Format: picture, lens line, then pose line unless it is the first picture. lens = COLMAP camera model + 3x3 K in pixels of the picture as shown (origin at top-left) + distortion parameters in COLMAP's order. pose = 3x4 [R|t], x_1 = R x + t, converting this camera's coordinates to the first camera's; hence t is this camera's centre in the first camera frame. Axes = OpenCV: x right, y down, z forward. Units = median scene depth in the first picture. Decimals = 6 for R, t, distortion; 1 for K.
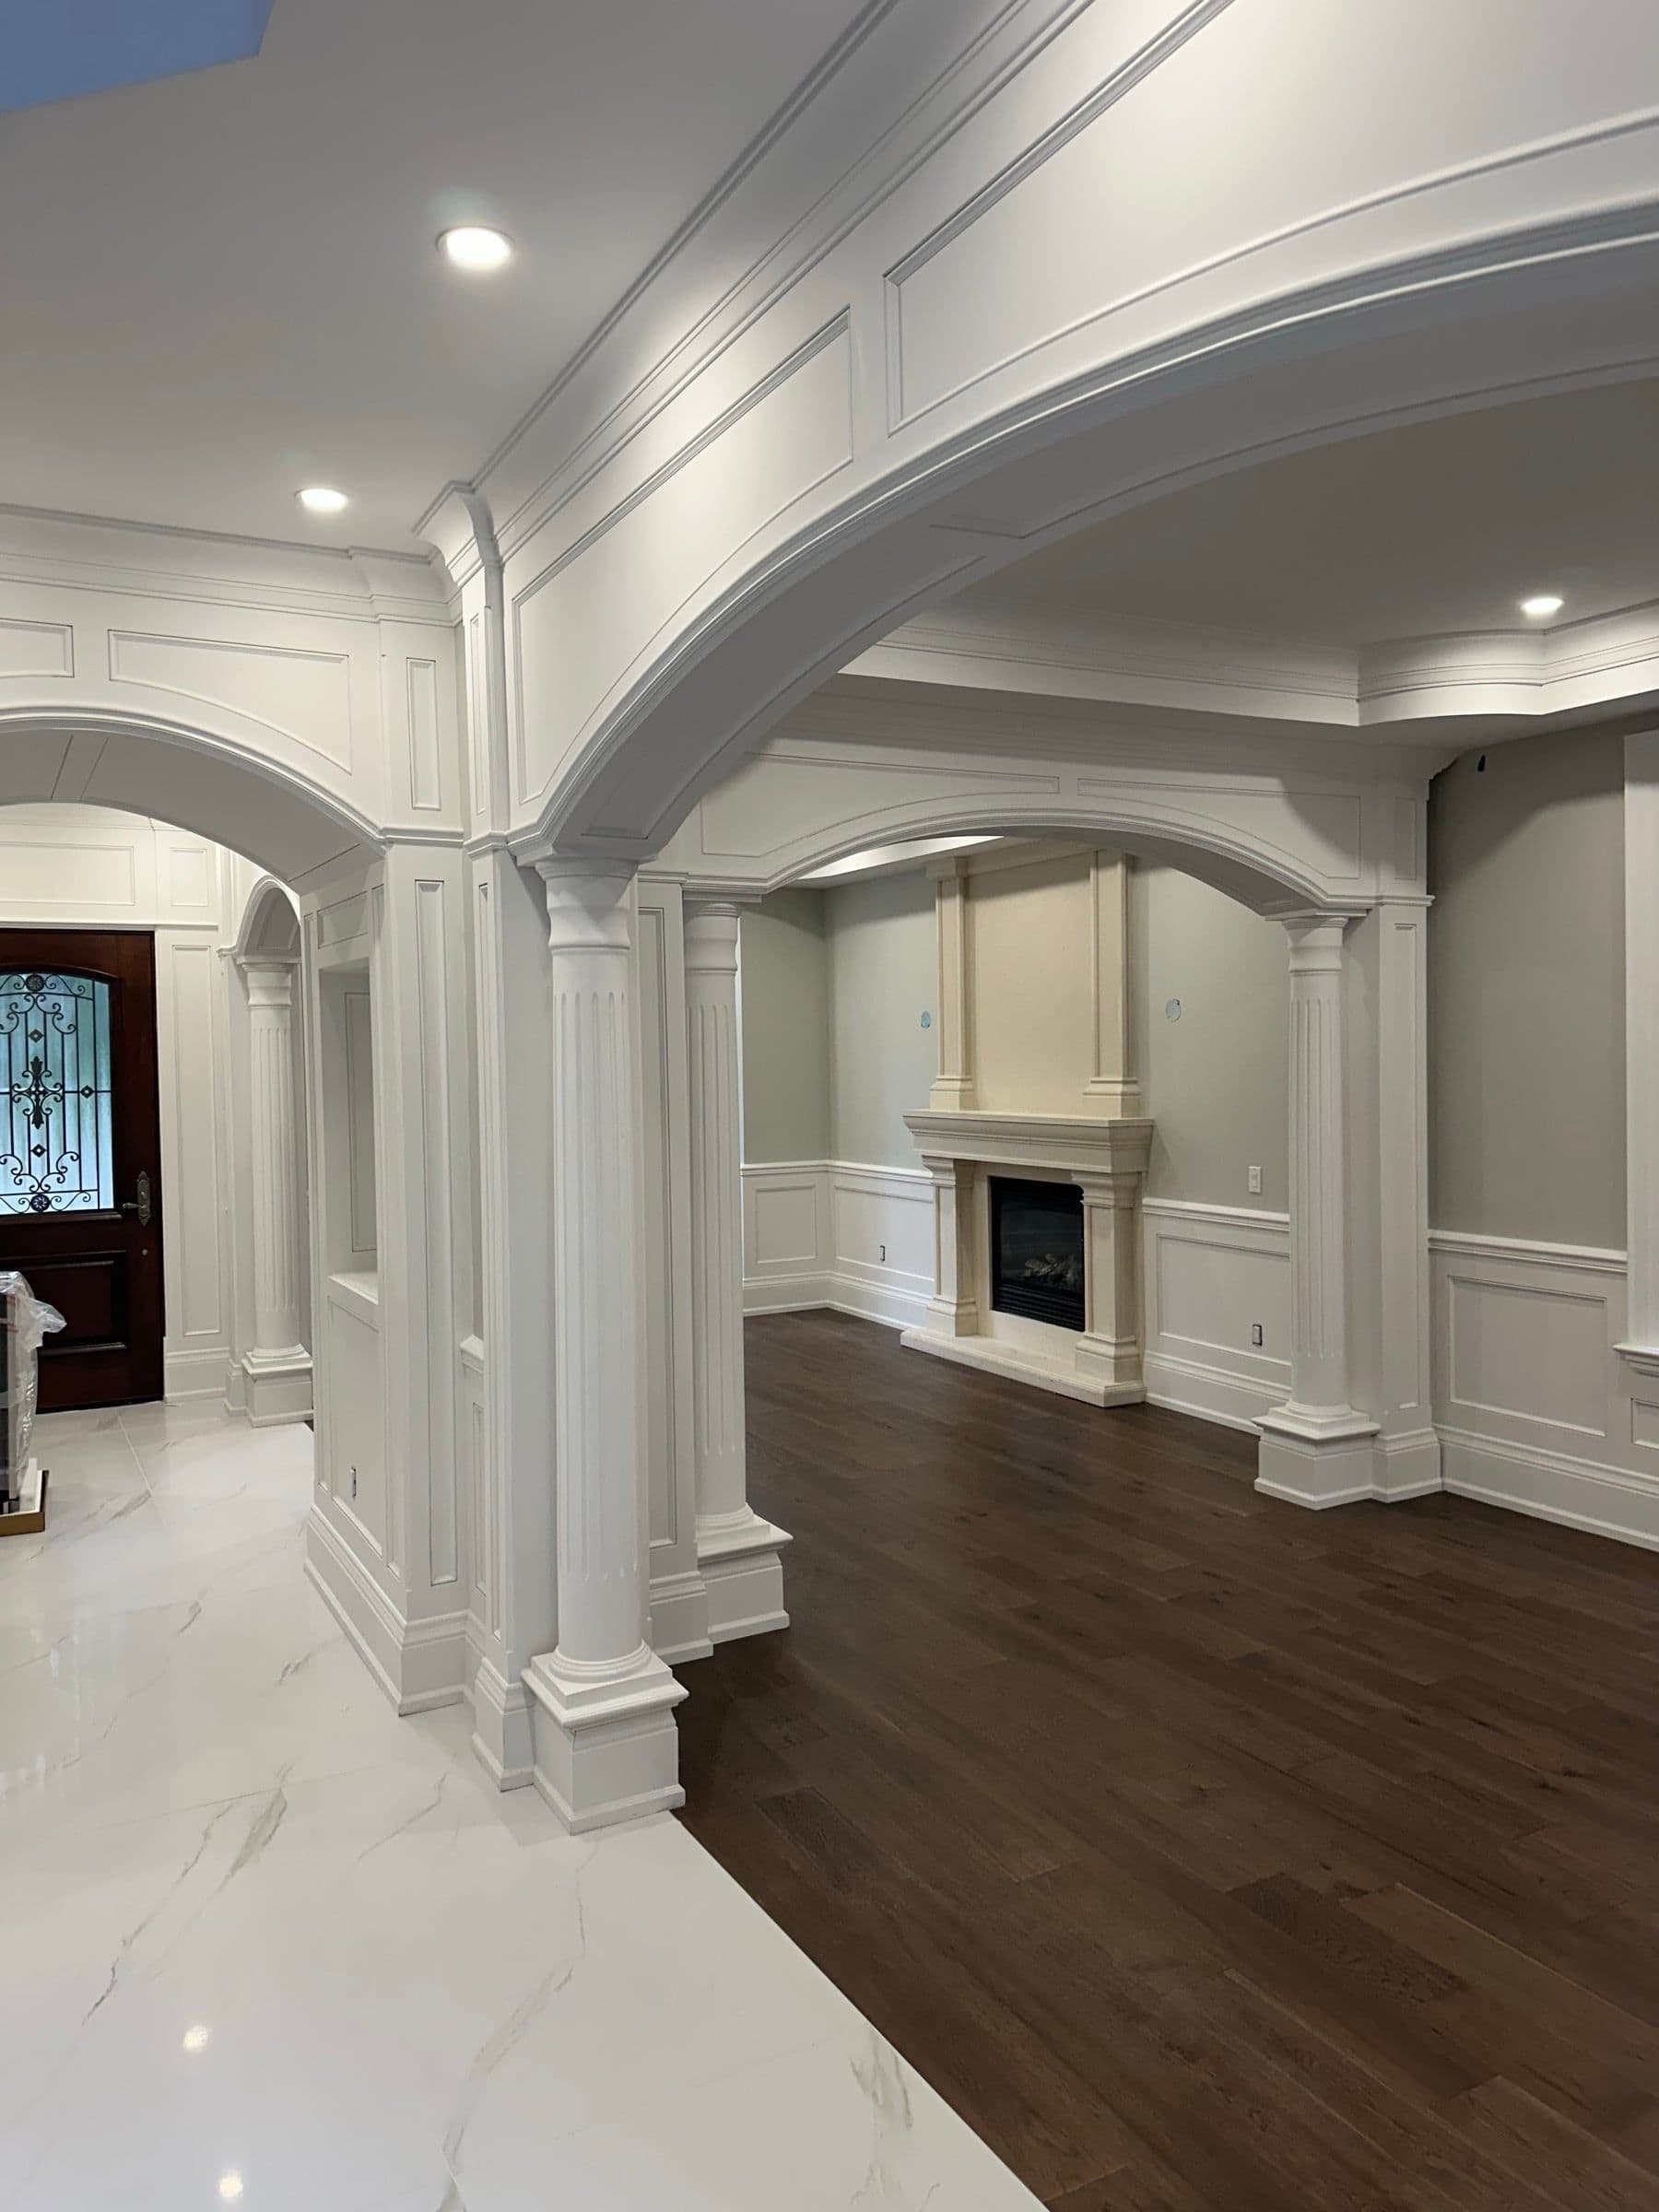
lens RADIAL K [[1569.9, 0, 829.5], [0, 1569.9, 1106.0], [0, 0, 1]] dist [0.196674, -0.379387]
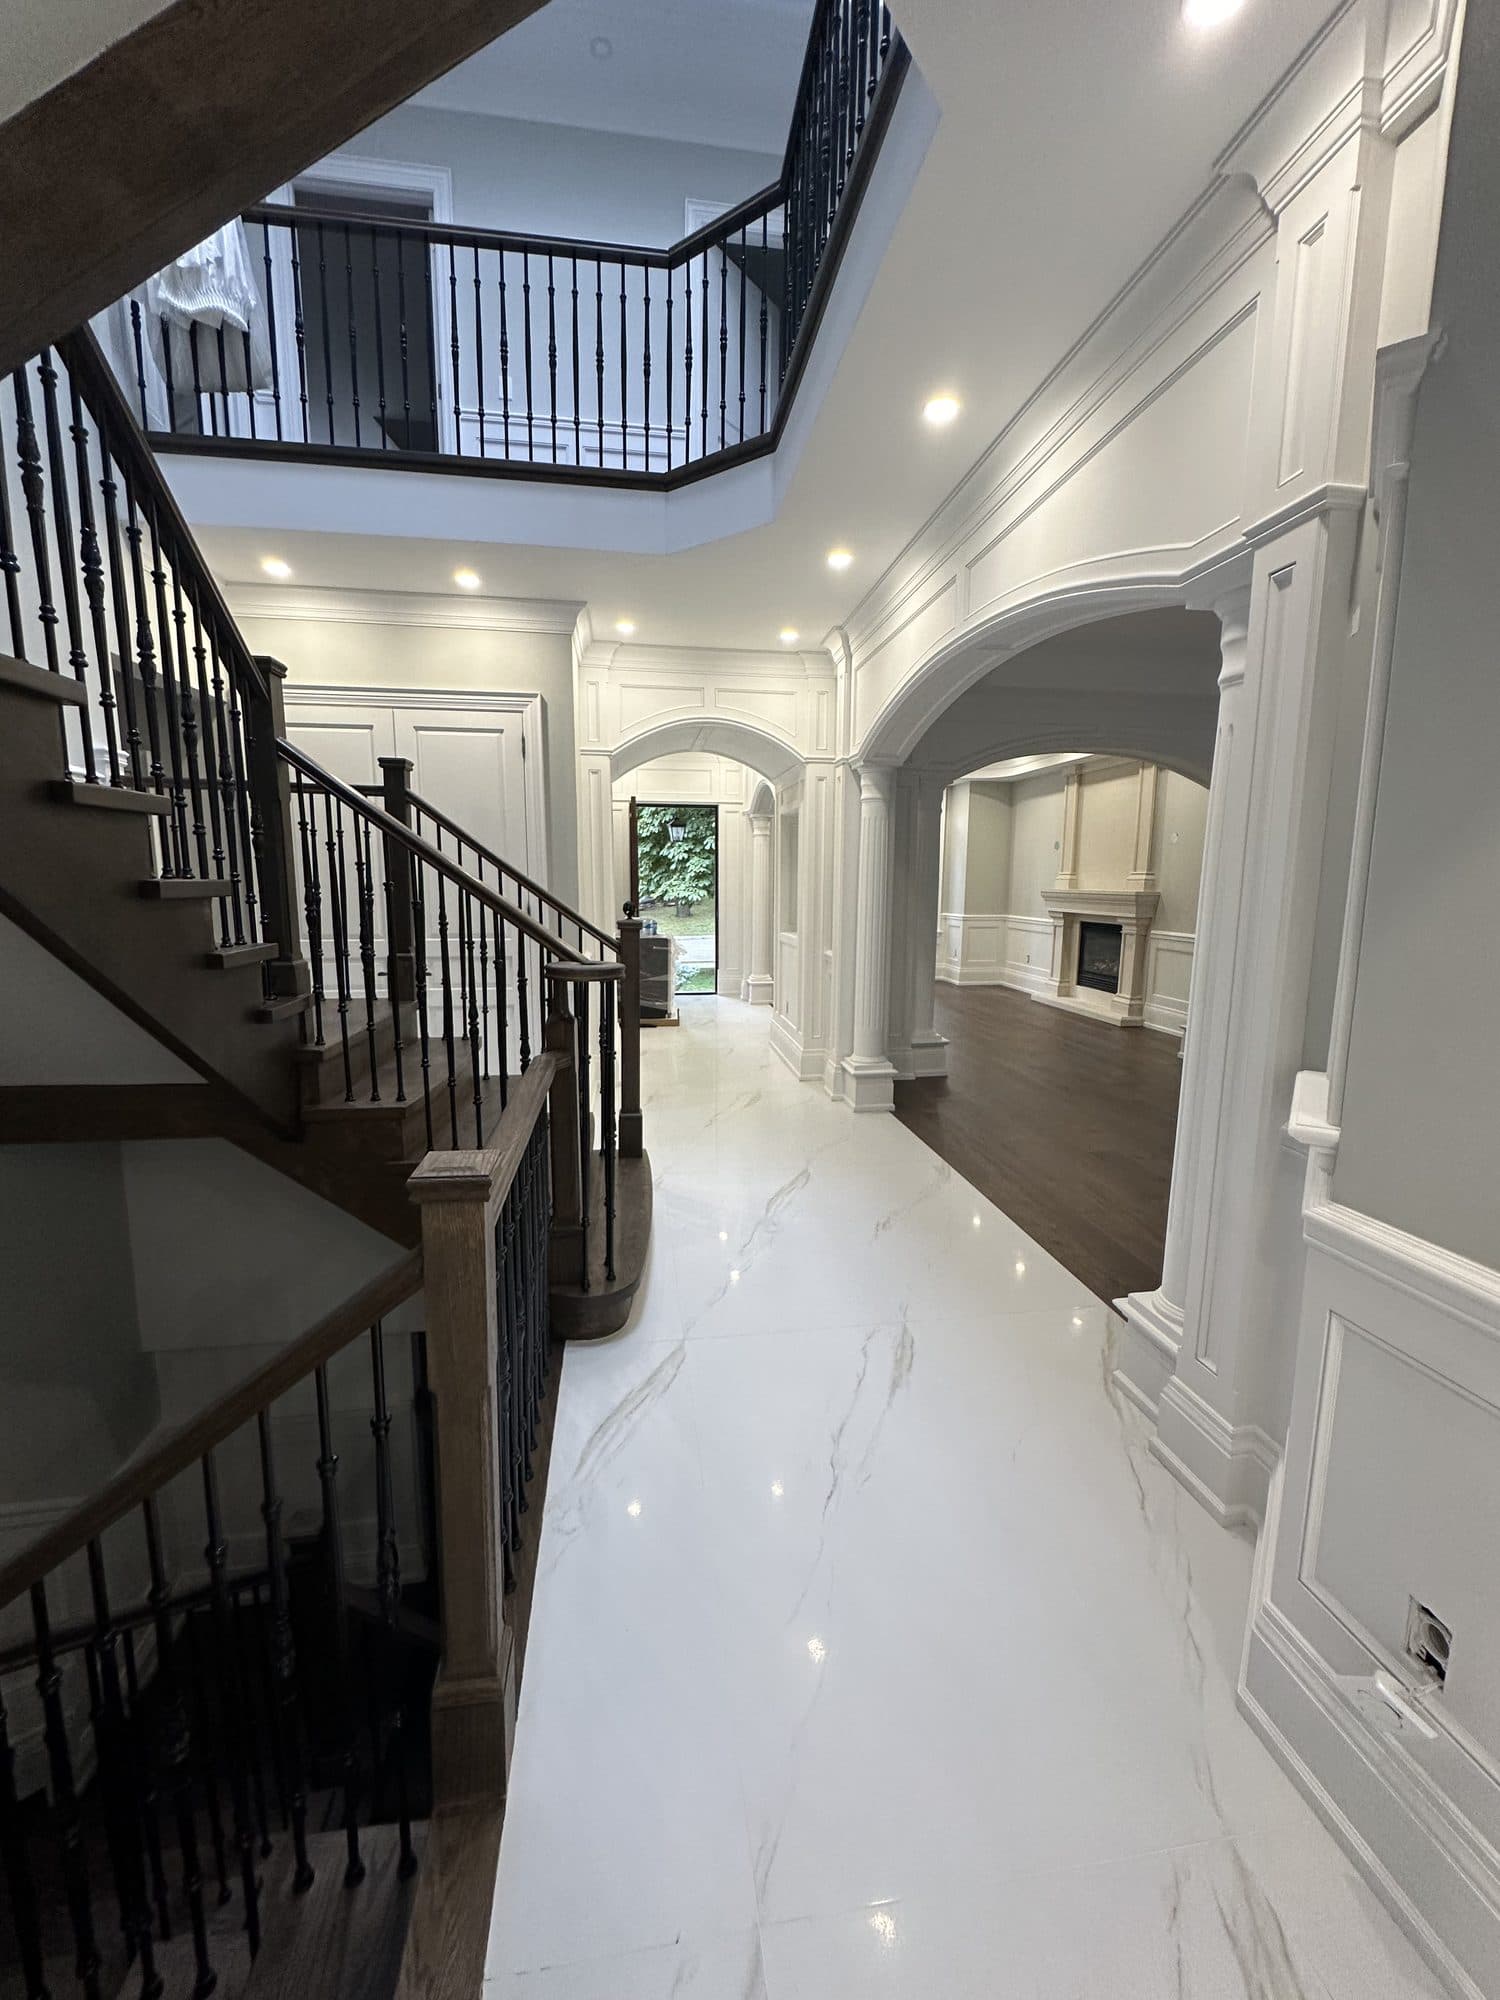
lens RADIAL K [[783.5, 0, 750.0], [0, 783.5, 1000.0], [0, 0, 1]] dist [-0.013744, -0.000006]
pose [[0.940517, 0.073010, -0.331809, 0.048579], [-0.030206, 0.990739, 0.132380, 0.028680], [0.338401, -0.114482, 0.934012, -0.150227]]
